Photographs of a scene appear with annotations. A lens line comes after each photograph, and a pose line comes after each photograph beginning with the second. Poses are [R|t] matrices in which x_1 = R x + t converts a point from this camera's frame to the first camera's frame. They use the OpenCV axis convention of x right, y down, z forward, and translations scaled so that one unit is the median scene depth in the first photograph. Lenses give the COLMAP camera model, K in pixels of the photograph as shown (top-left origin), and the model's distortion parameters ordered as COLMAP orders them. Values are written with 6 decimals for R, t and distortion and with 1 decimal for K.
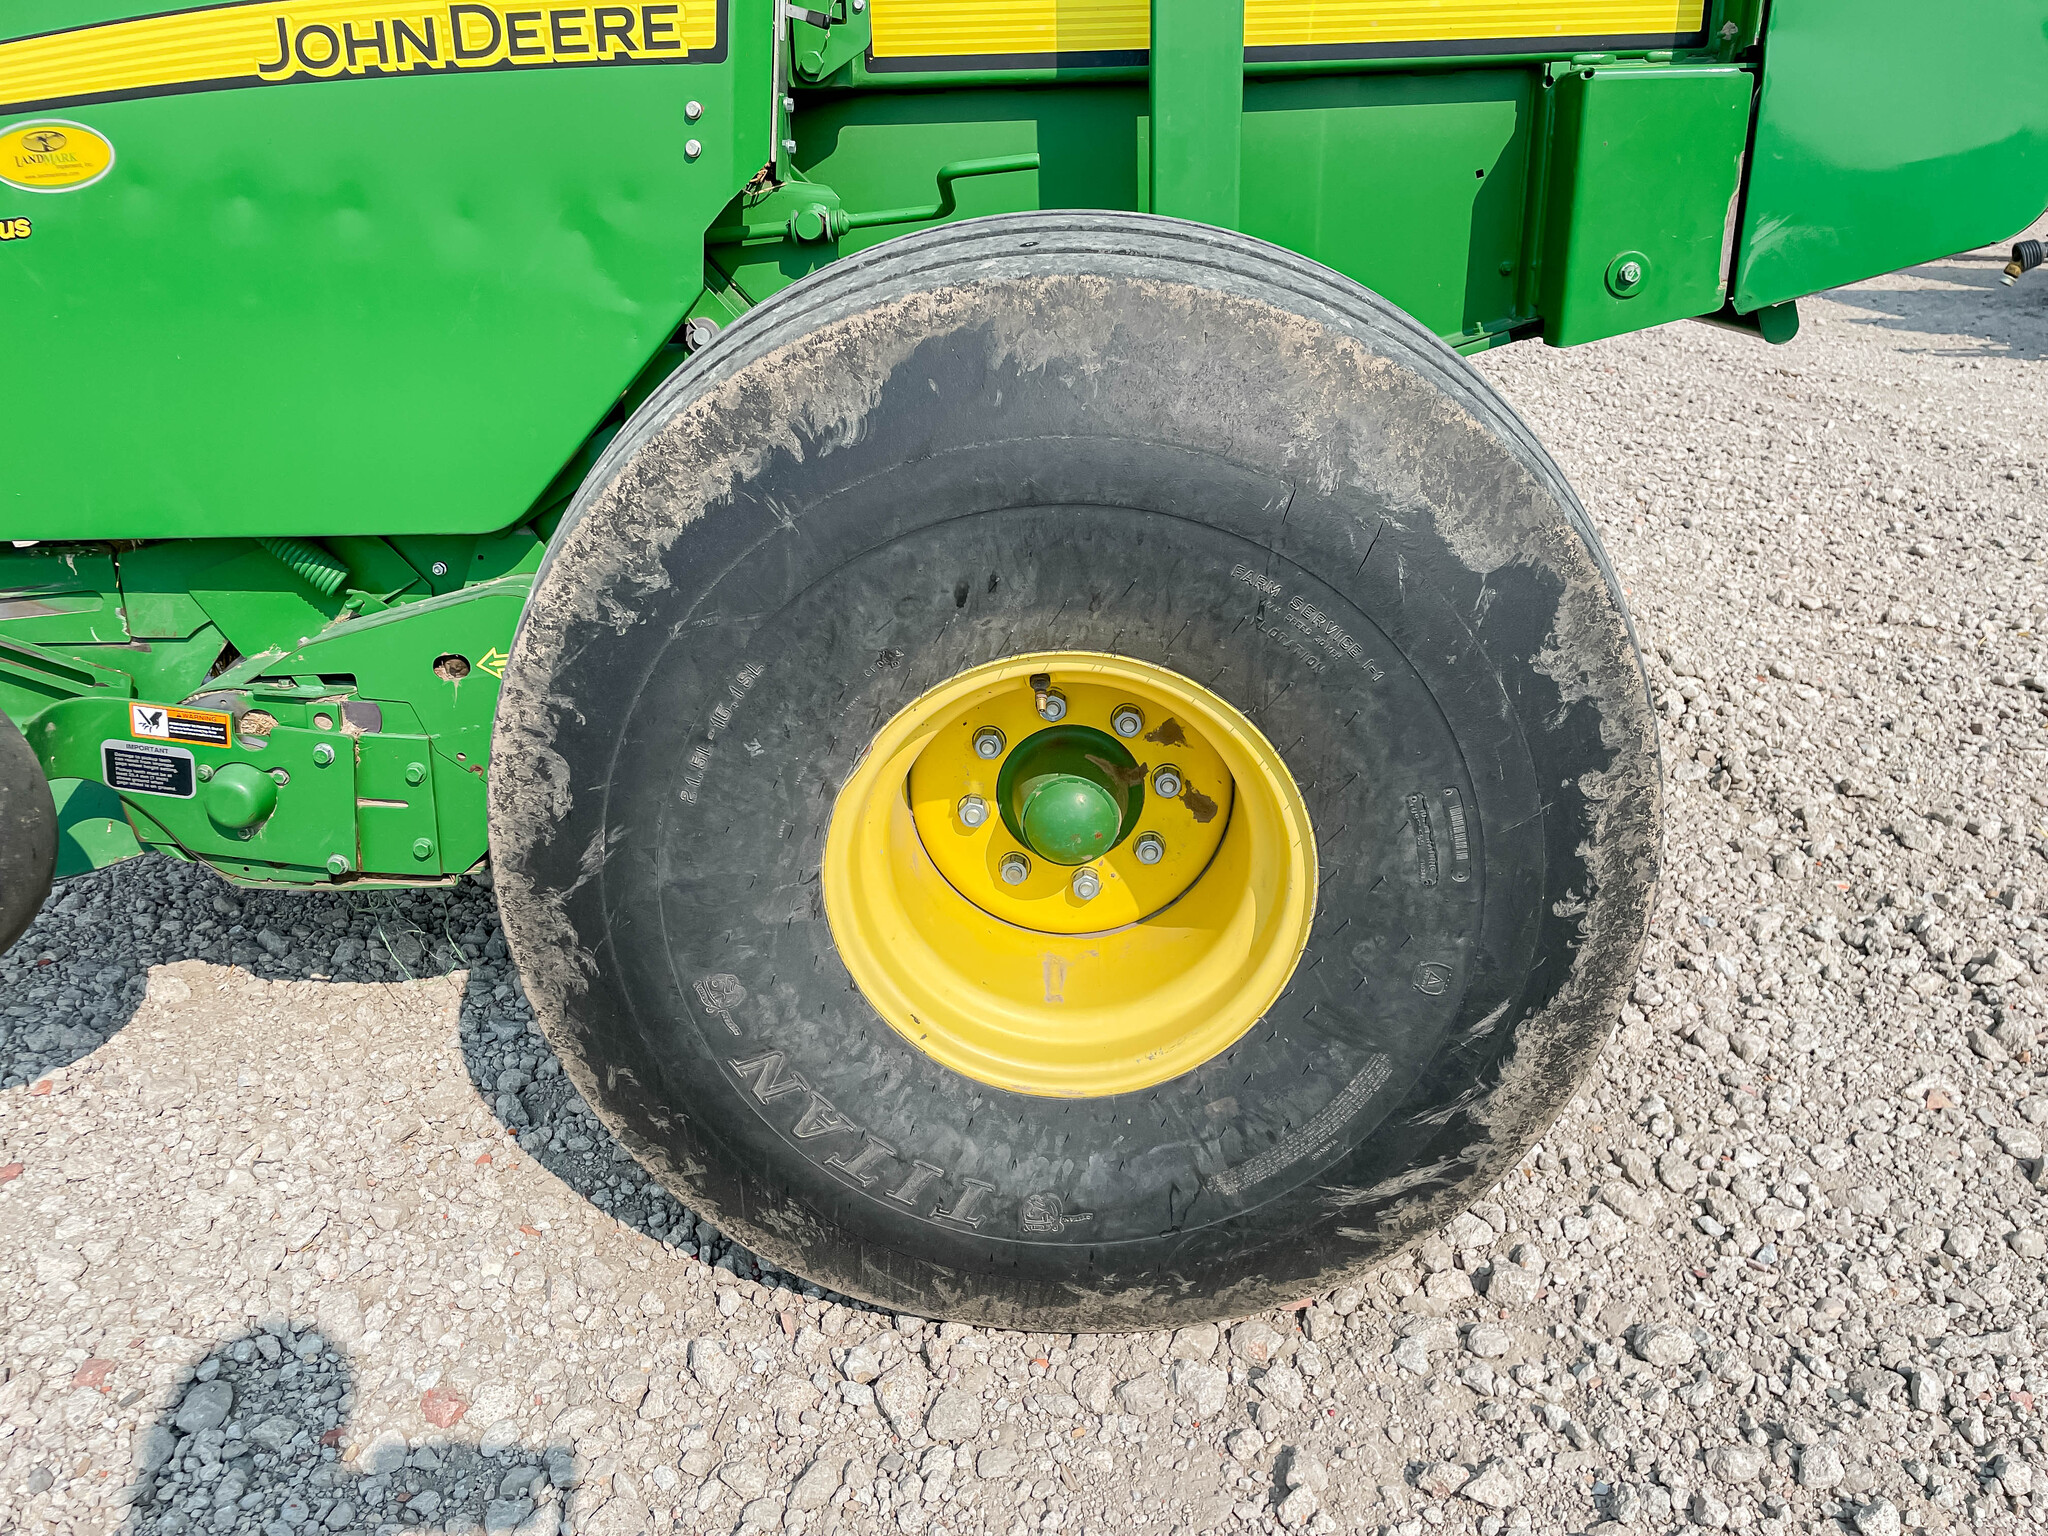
lens RADIAL K [[1595.4, 0, 1024.0], [0, 1595.4, 768.0], [0, 0, 1]] dist [0.076163, -0.099157]
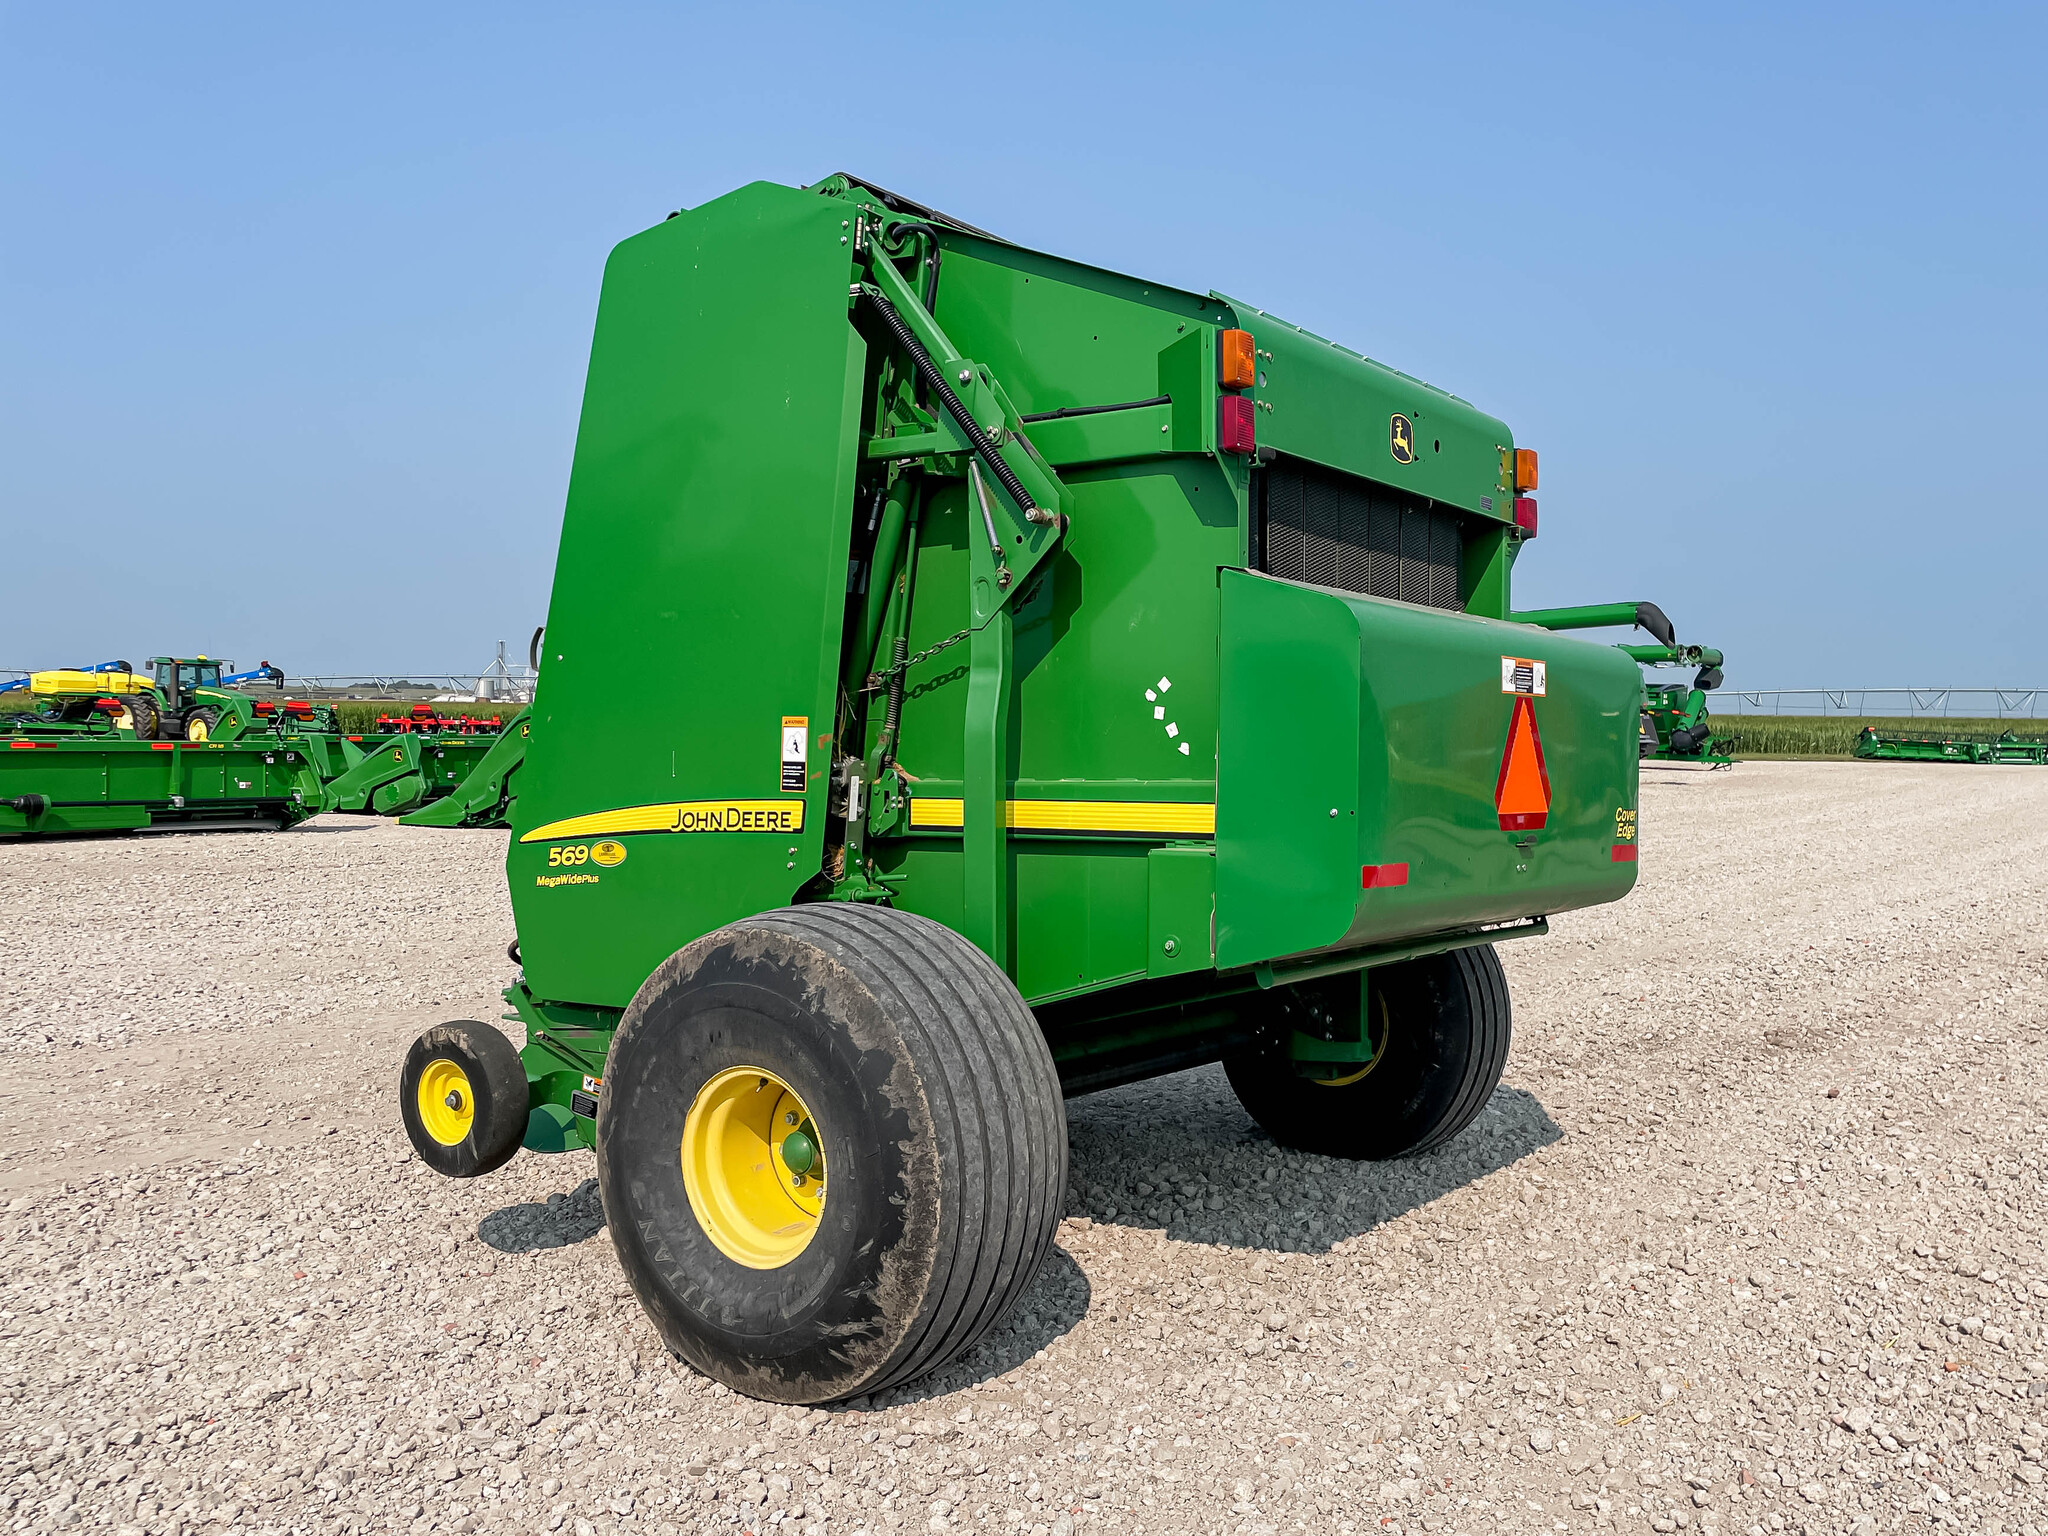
lens RADIAL K [[1595.4, 0, 1024.0], [0, 1595.4, 768.0], [0, 0, 1]] dist [0.076163, -0.099157]
pose [[0.855555, 0.020766, -0.517295, 1.633958], [-0.203288, 0.932416, -0.298788, 0.153442], [0.476129, 0.360790, 0.801955, -0.993218]]
